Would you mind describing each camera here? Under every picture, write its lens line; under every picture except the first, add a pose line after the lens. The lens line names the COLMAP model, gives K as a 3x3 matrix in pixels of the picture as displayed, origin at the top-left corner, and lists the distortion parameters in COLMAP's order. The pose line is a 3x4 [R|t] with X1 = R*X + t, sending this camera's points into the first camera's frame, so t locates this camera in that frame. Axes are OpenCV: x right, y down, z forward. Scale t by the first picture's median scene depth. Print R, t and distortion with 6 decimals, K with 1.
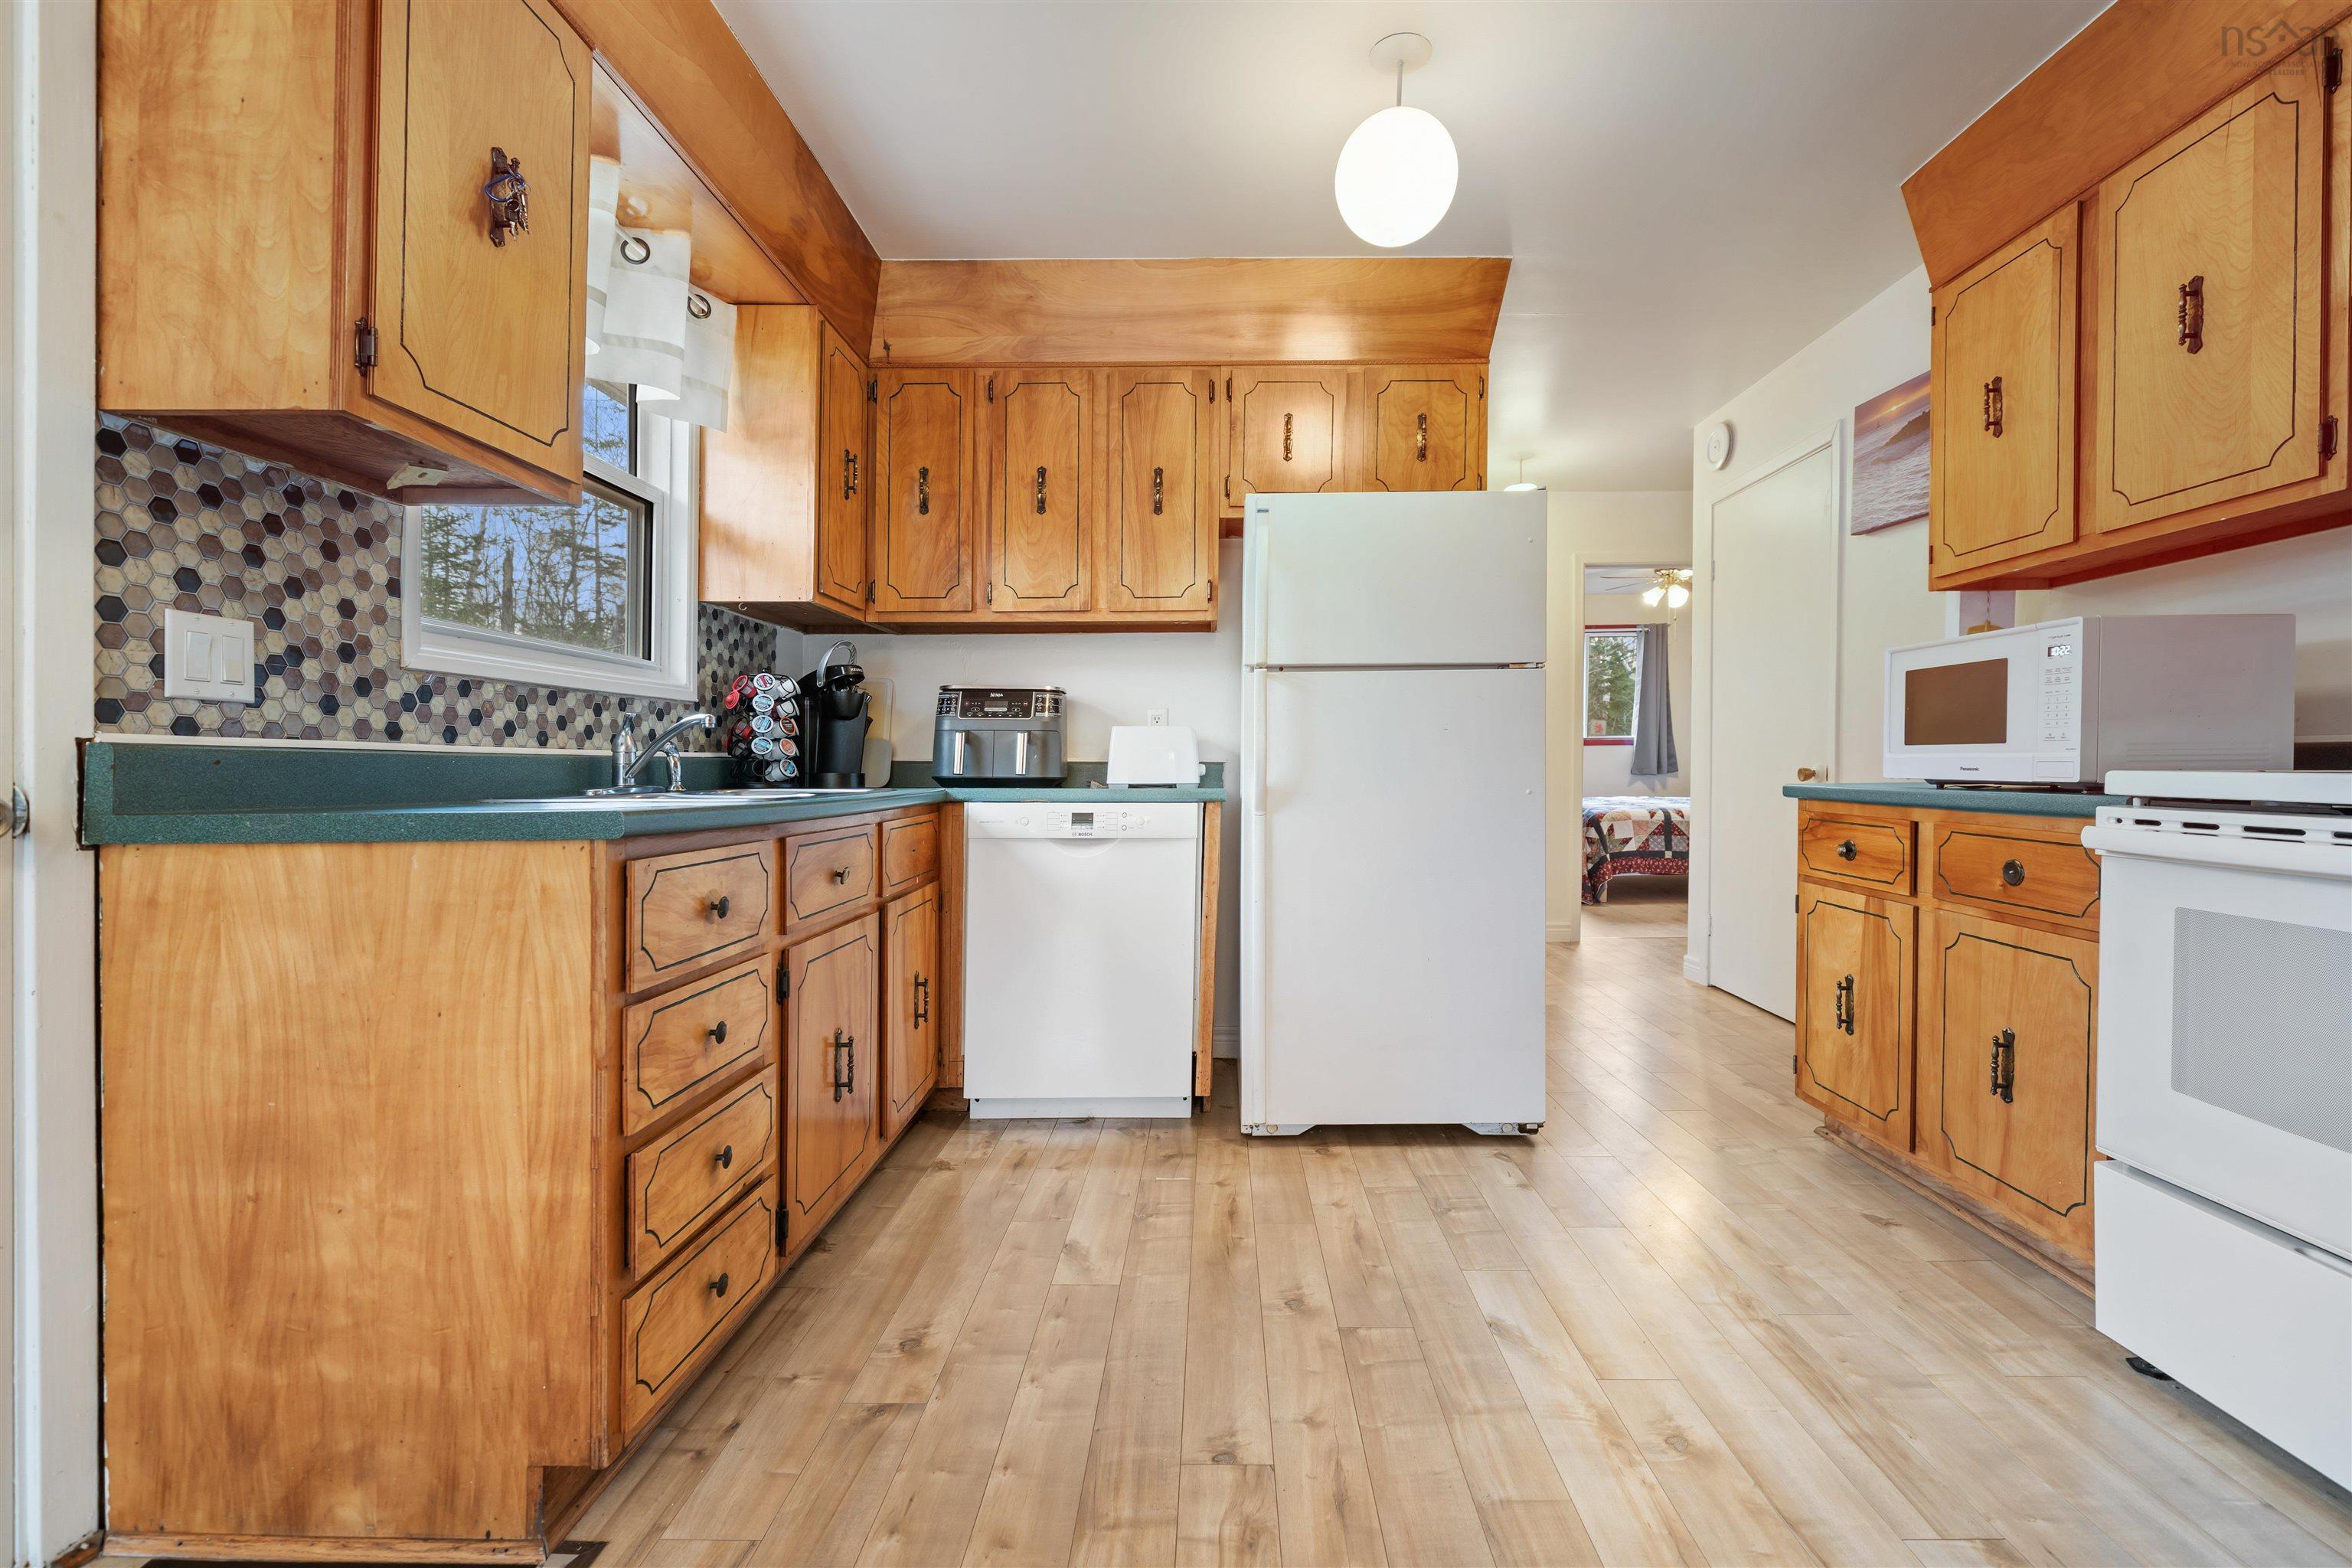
lens RADIAL K [[1012.1, 0, 1216.0], [0, 1012.1, 771.0], [0, 0, 1]] dist [-0.001581, -0.000131]
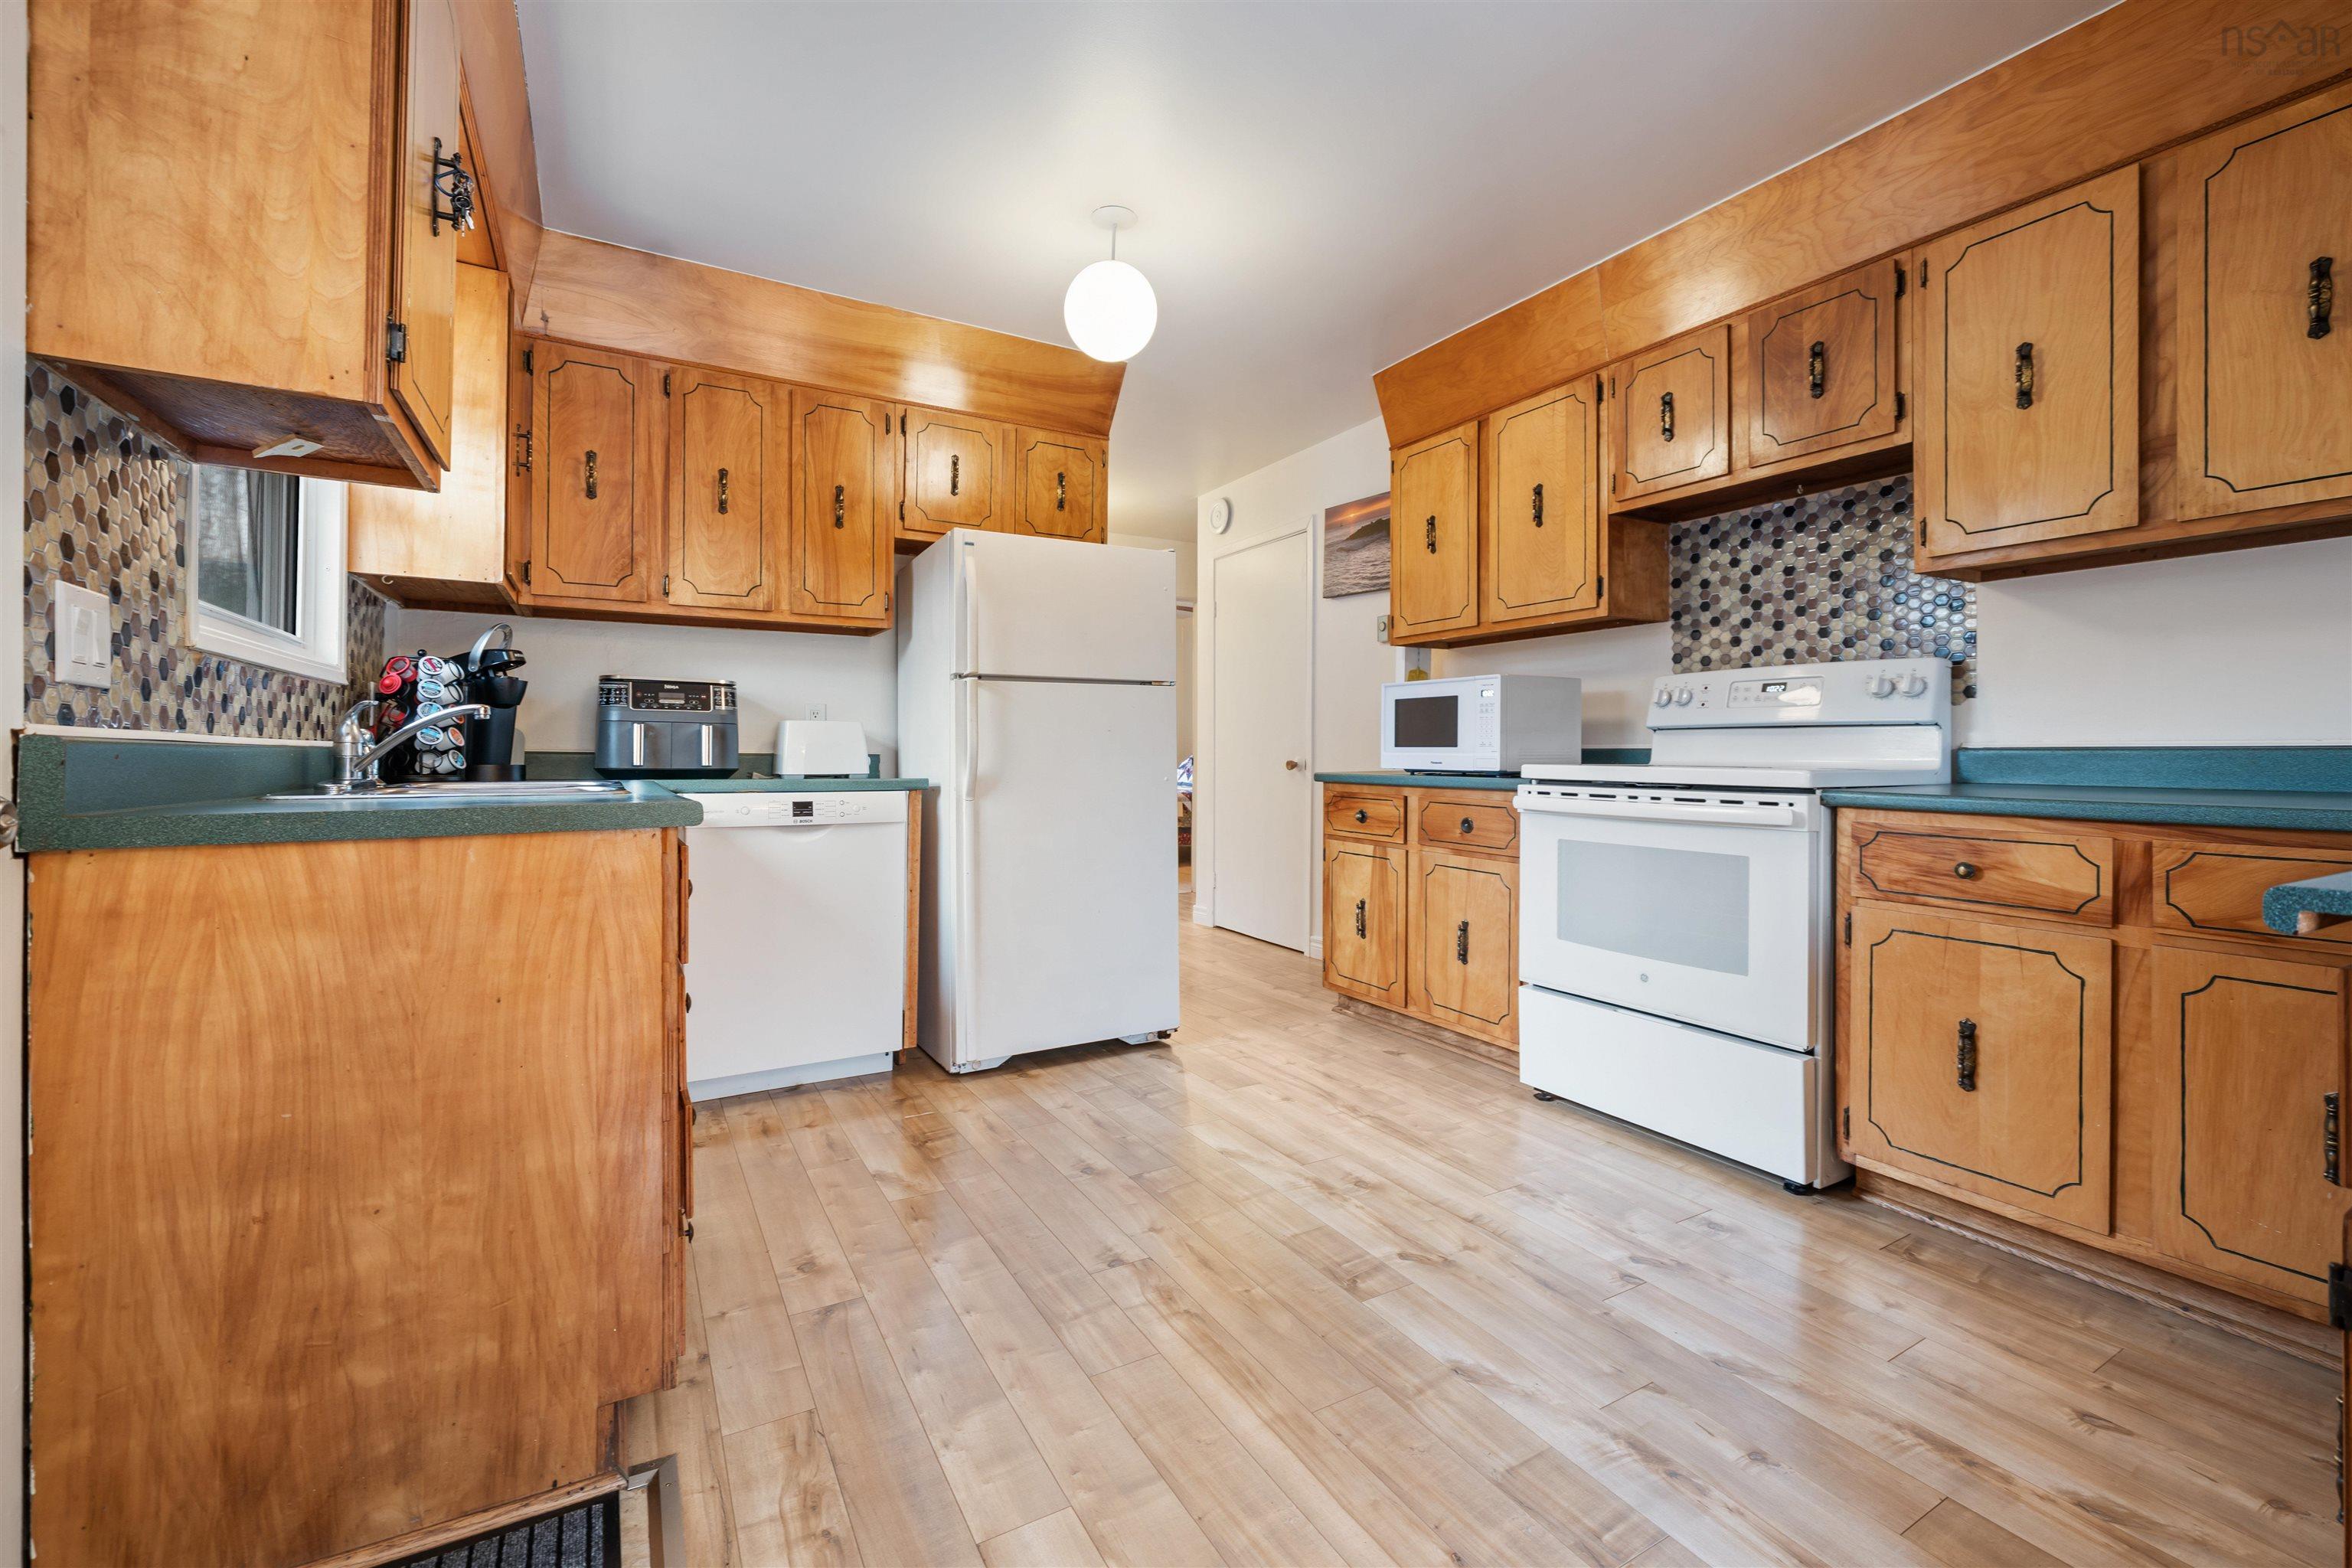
lens RADIAL K [[968.0, 0, 1179.9], [0, 968.0, 746.6], [0, 0, 1]] dist [-0.000031, -0.000507]
pose [[0.863569, 0.009227, 0.504146, -0.495397], [-0.002397, 0.999896, -0.014195, -0.006227], [-0.504224, 0.011050, 0.863502, -0.162841]]
